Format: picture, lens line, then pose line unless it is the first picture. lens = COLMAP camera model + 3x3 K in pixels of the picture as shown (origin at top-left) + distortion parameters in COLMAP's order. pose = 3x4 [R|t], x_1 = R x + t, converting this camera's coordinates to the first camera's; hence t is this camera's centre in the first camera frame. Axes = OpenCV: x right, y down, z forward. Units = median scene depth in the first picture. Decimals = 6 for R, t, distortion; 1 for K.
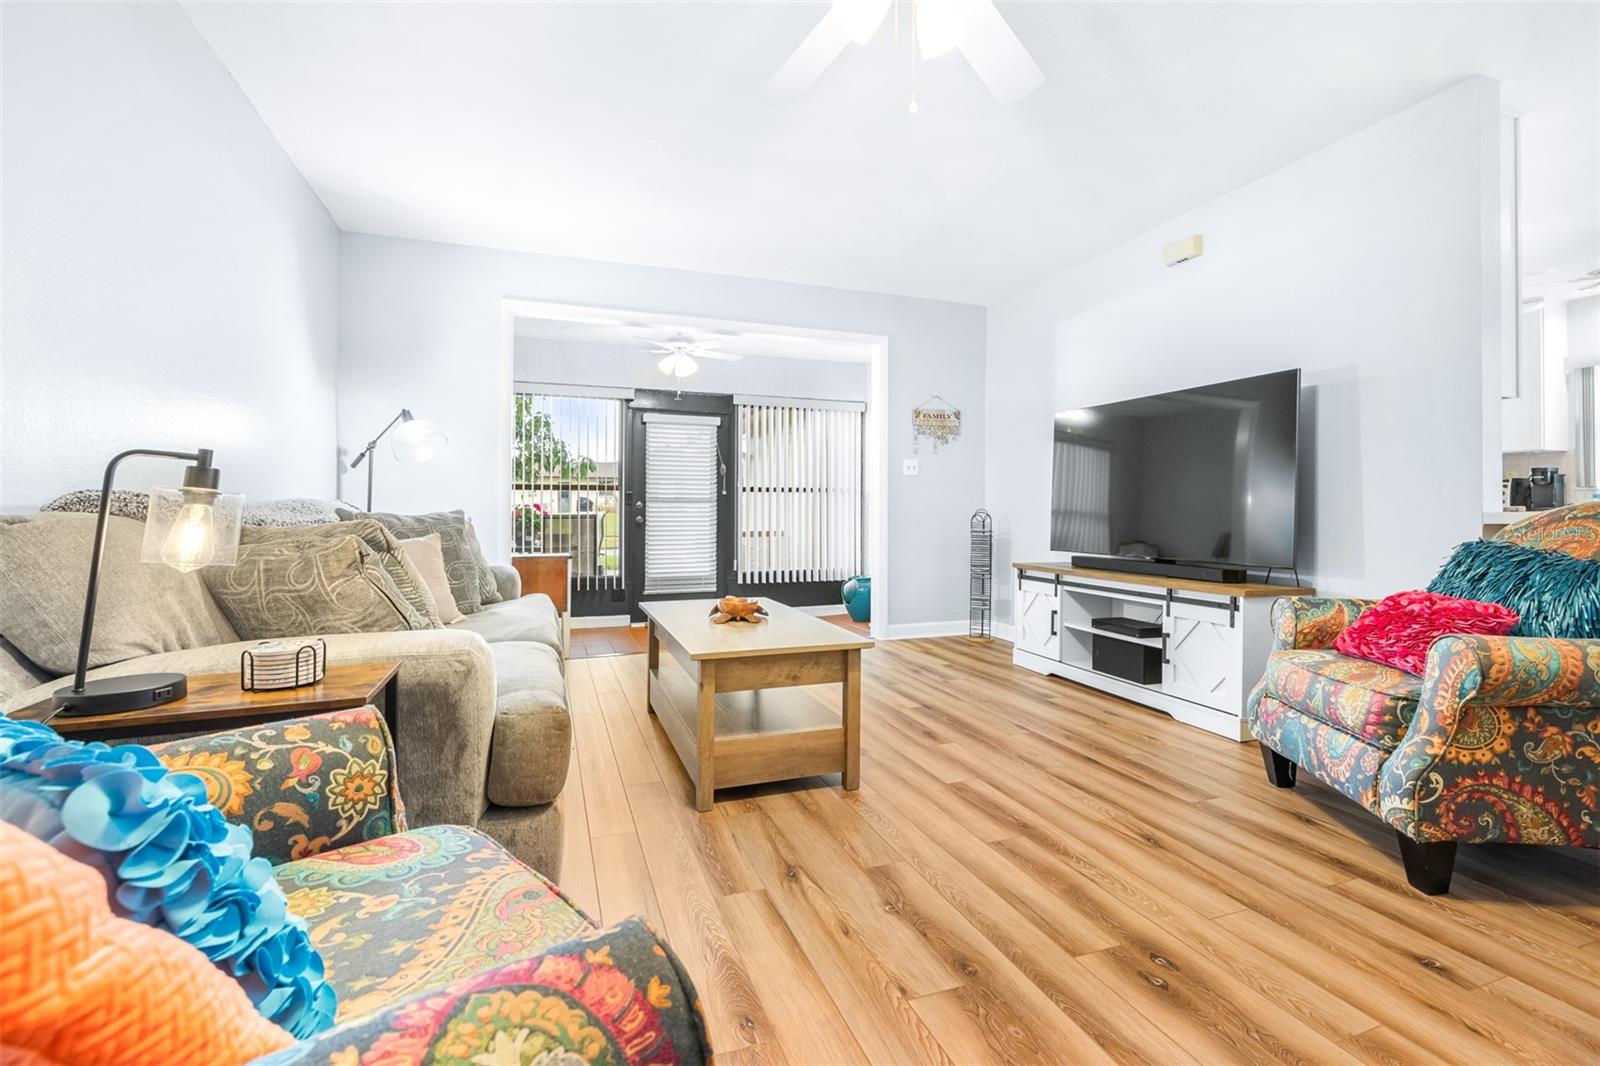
lens RADIAL K [[702.3, 0, 800.1], [0, 702.3, 500.6], [0, 0, 1]] dist [-0.003265, 0.000383]
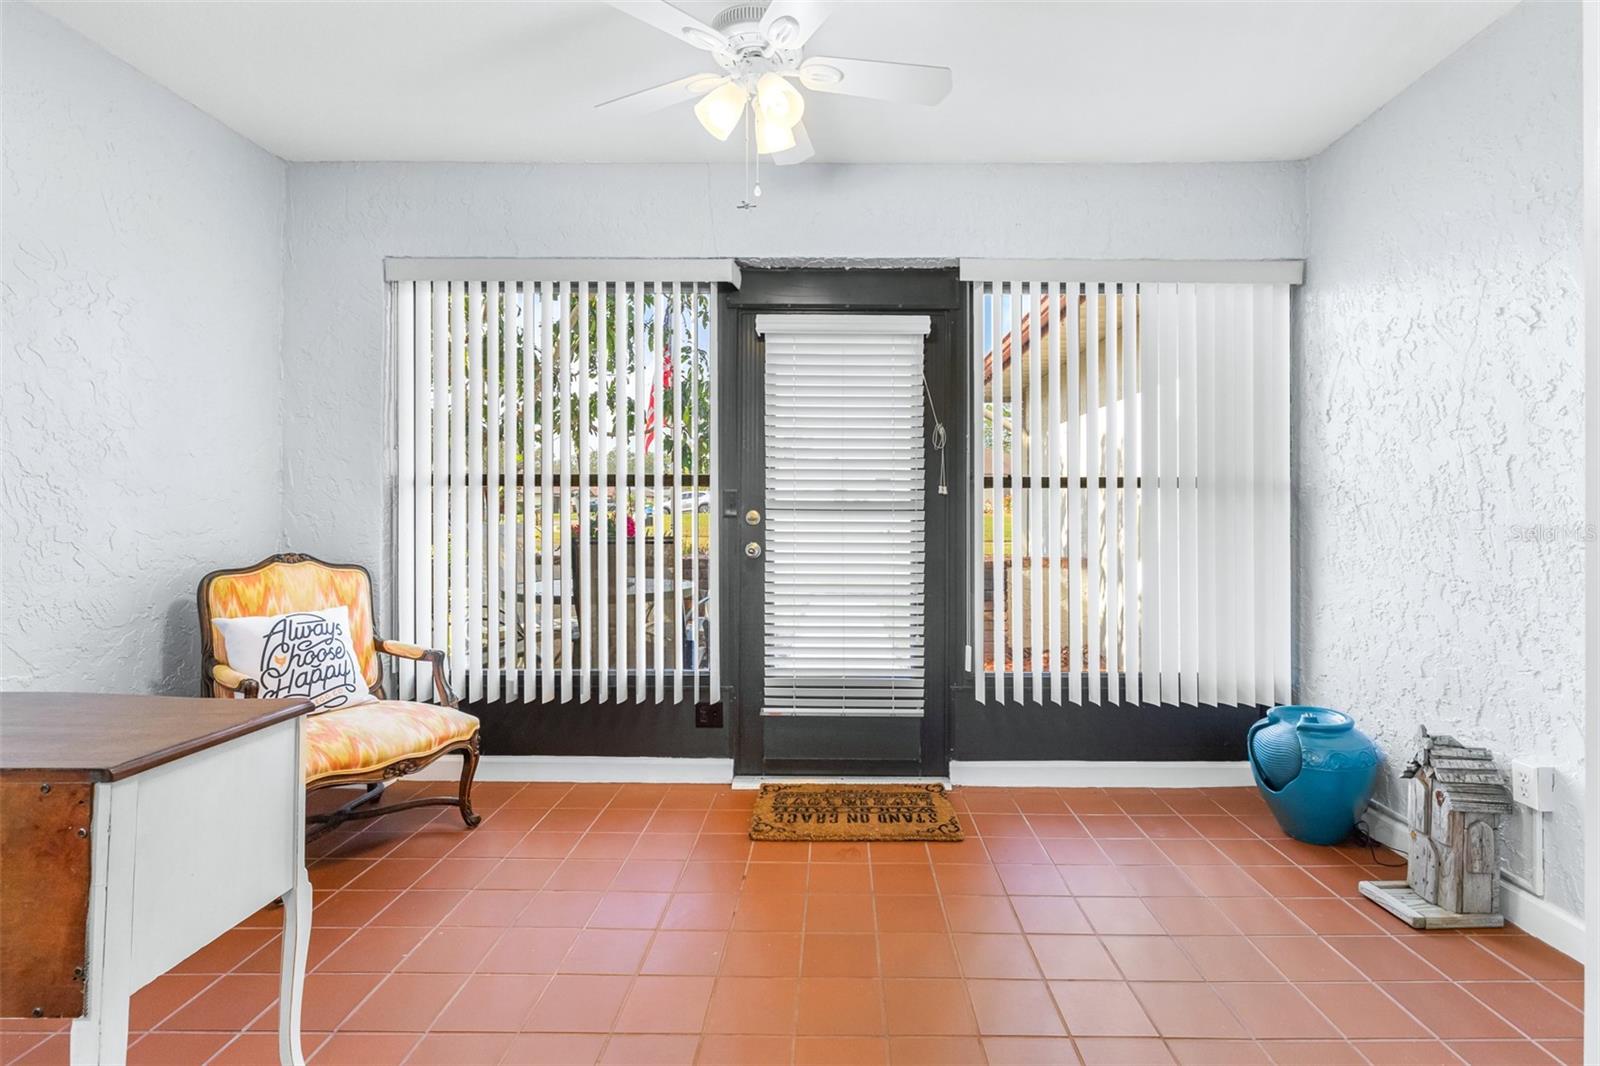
lens RADIAL K [[702.3, 0, 796.0], [0, 702.3, 504.3], [0, 0, 1]] dist [-0.003265, 0.000383]
pose [[0.935792, -0.008152, -0.352459, -0.039272], [0.003195, 0.999888, -0.014644, 0.004060], [0.352539, 0.012578, 0.935713, 0.565736]]
